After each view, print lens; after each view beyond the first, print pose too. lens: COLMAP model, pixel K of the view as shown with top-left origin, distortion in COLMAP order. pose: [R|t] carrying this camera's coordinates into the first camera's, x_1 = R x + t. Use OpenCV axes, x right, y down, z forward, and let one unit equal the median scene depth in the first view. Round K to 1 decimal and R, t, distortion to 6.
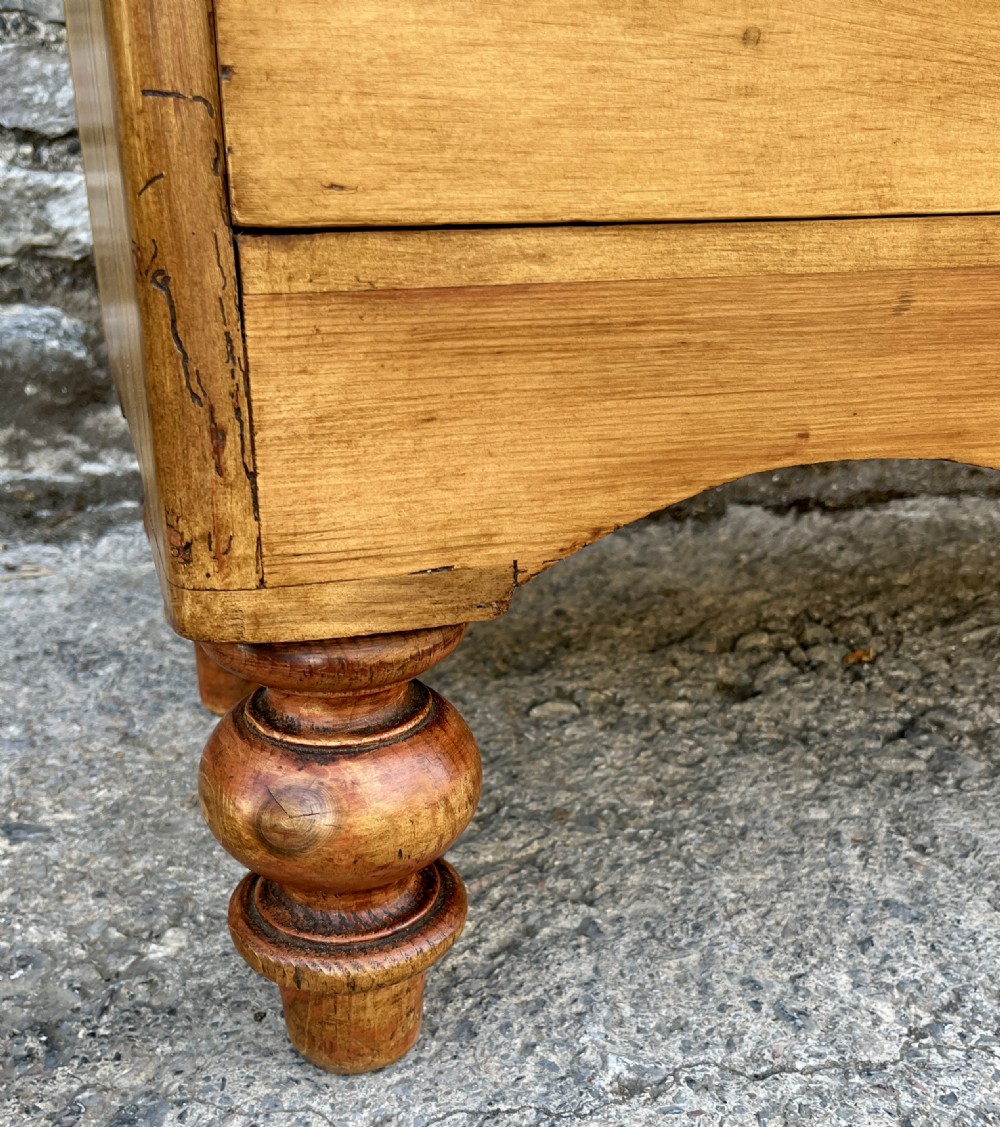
lens RADIAL K [[1231.0, 0, 505.6], [0, 1231.0, 709.9], [0, 0, 1]] dist [0.023154, 0.000000]
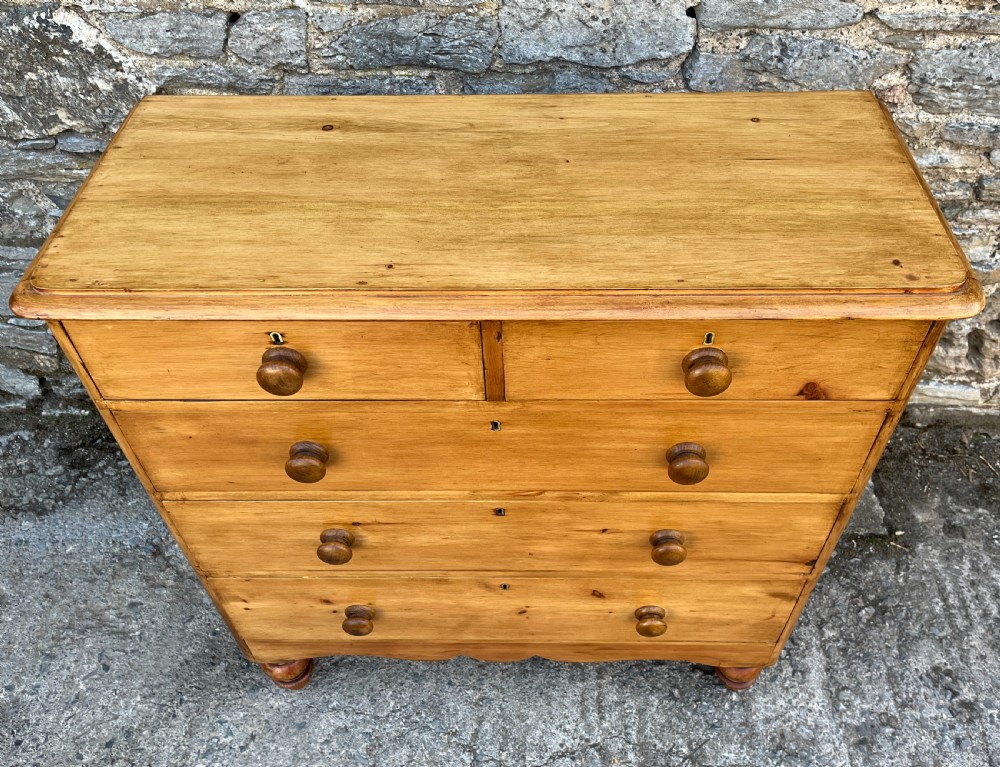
lens RADIAL K [[815.8, 0, 516.8], [0, 815.8, 377.2], [0, 0, 1]] dist [0.057672, -0.074067]
pose [[0.944602, 0.223123, -0.240714, 1.380681], [-0.121082, 0.918557, 0.376287, -2.463534], [0.305068, -0.326295, 0.894687, -1.522716]]
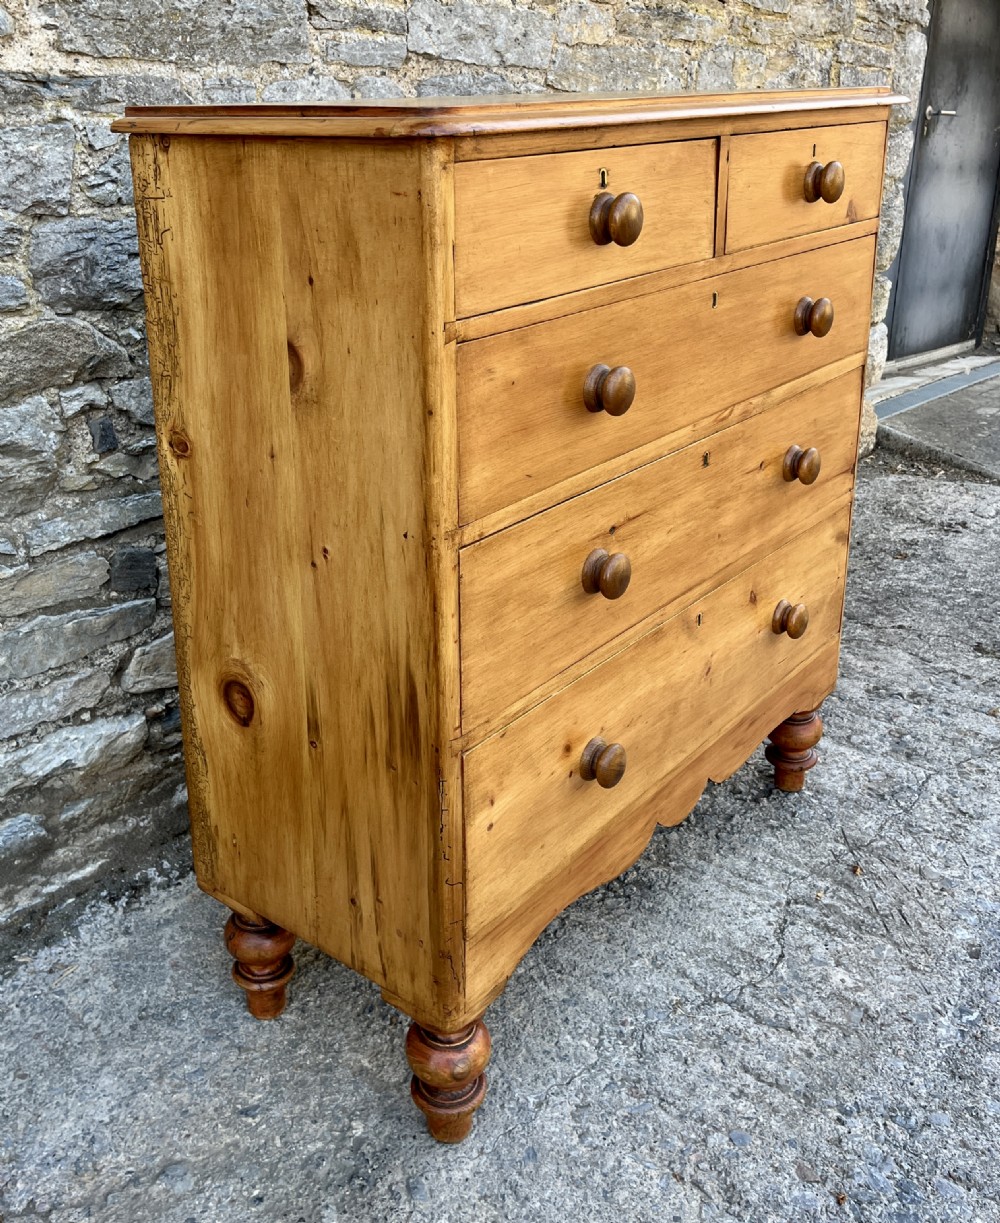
lens RADIAL K [[1220.3, 0, 446.5], [0, 1220.3, 499.0], [0, 0, 1]] dist [0.029306, 0.000000]
pose [[0.846631, -0.193904, 0.495598, -1.317946], [0.256651, 0.964575, -0.061044, -1.028383], [-0.466204, 0.178877, 0.866404, -1.847767]]
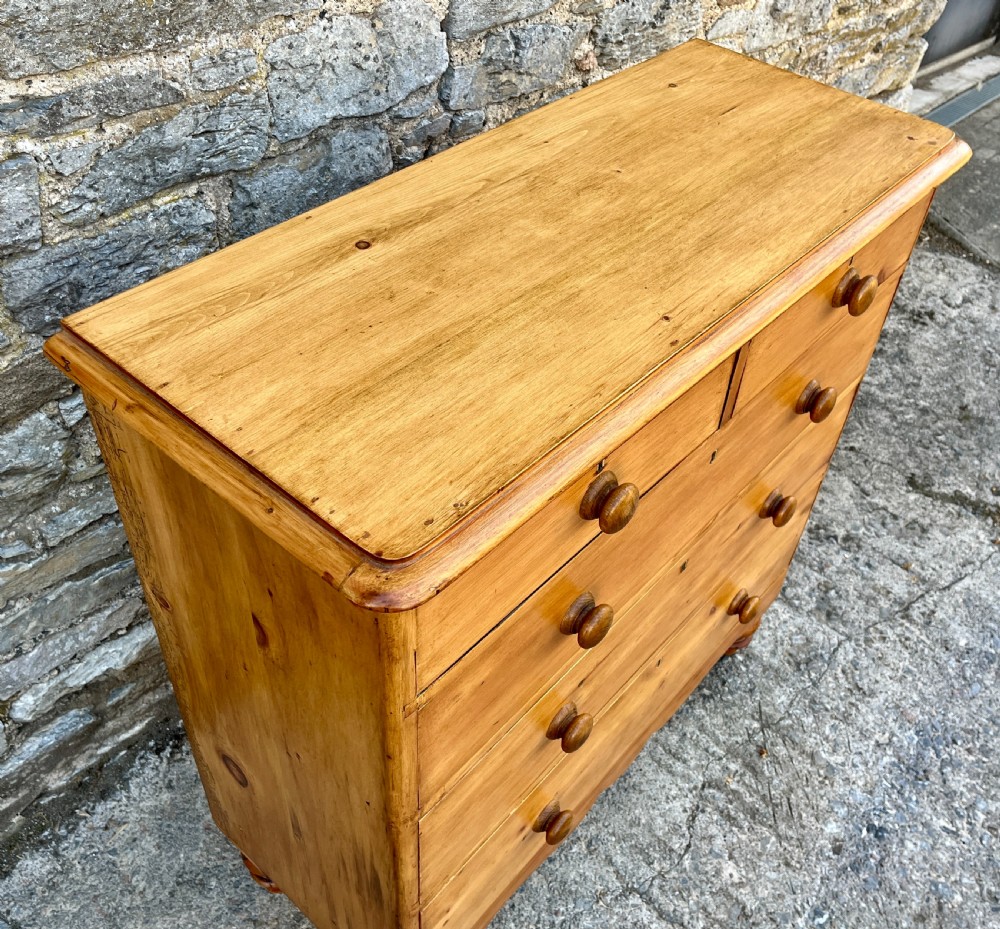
lens RADIAL K [[975.9, 0, 528.1], [0, 975.9, 455.3], [0, 0, 1]] dist [0.023854, 0.000000]
pose [[0.852614, -0.322461, 0.411179, -0.523742], [0.174063, 0.917208, 0.358372, -2.445113], [-0.492698, -0.233982, 0.838153, -1.391237]]
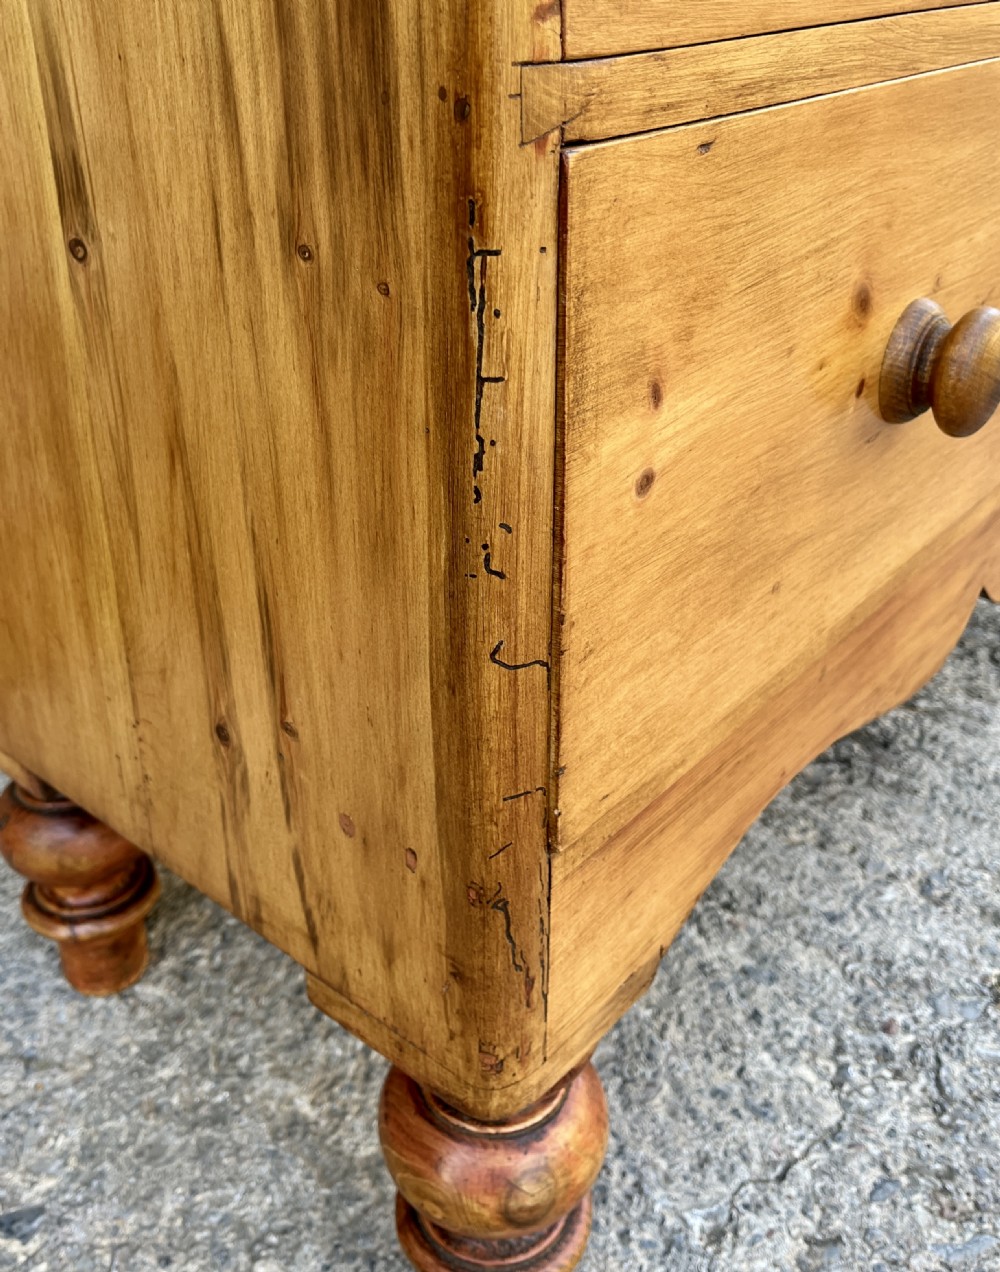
lens RADIAL K [[1228.7, 0, 442.0], [0, 1228.7, 530.9], [0, 0, 1]] dist [0.011265, 0.000000]
pose [[0.867649, -0.239175, 0.435868, -0.515264], [0.248842, 0.967884, 0.035760, -0.507796], [-0.430423, 0.077435, 0.899300, -0.099654]]
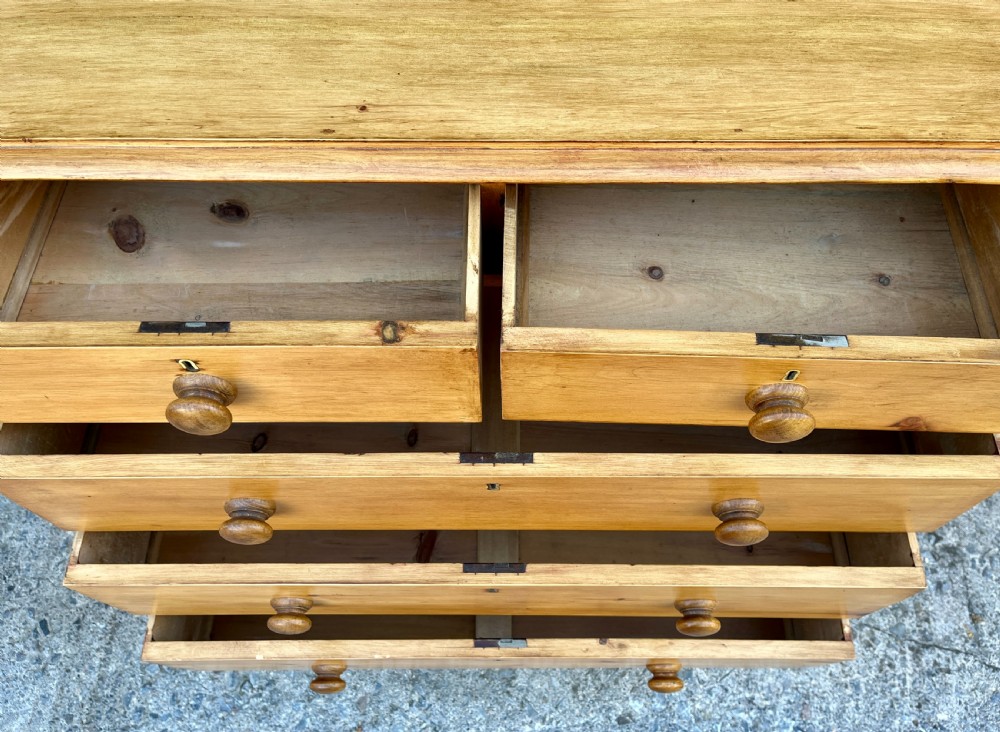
lens RADIAL K [[768.3, 0, 499.2], [0, 768.3, 361.9], [0, 0, 1]] dist [0.057414, -0.074031]
pose [[0.946767, 0.269520, -0.176046, 1.190222], [-0.127605, 0.816262, 0.563411, -2.393847], [0.295550, -0.510955, 0.807202, -1.118785]]
